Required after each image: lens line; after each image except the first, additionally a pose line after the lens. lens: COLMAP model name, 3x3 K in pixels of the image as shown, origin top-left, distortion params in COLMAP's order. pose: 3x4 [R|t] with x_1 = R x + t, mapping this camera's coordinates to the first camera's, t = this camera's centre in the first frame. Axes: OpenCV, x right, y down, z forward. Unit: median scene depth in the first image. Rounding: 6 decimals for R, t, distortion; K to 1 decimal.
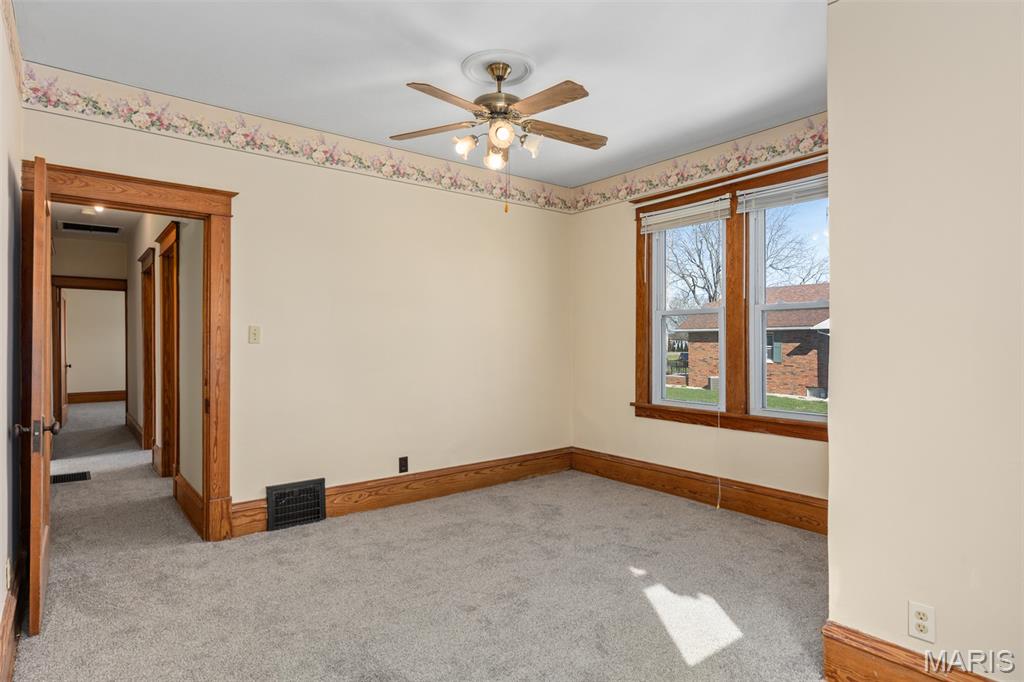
lens RADIAL K [[566.7, 0, 504.0], [0, 566.7, 337.4], [0, 0, 1]] dist [-0.005175, -0.000382]
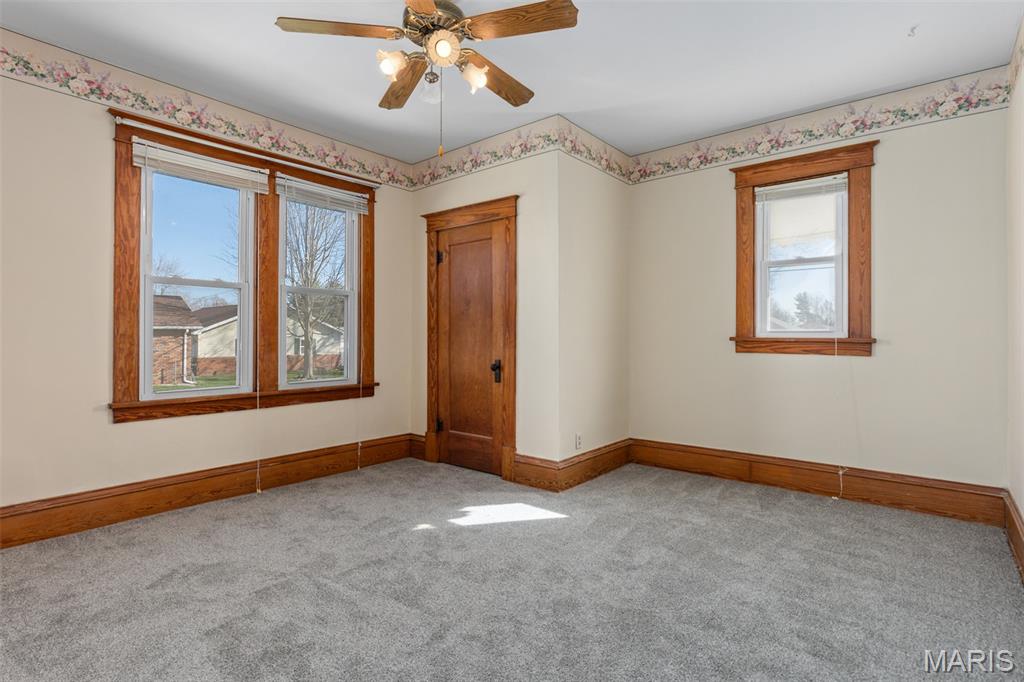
lens RADIAL K [[505.3, 0, 512.2], [0, 505.3, 331.8], [0, 0, 1]] dist [-0.014710, 0.000113]
pose [[-0.240166, 0.007725, 0.970701, -0.543403], [-0.010487, 0.999889, -0.010552, 0.033166], [-0.970675, -0.012715, -0.240059, 0.773550]]
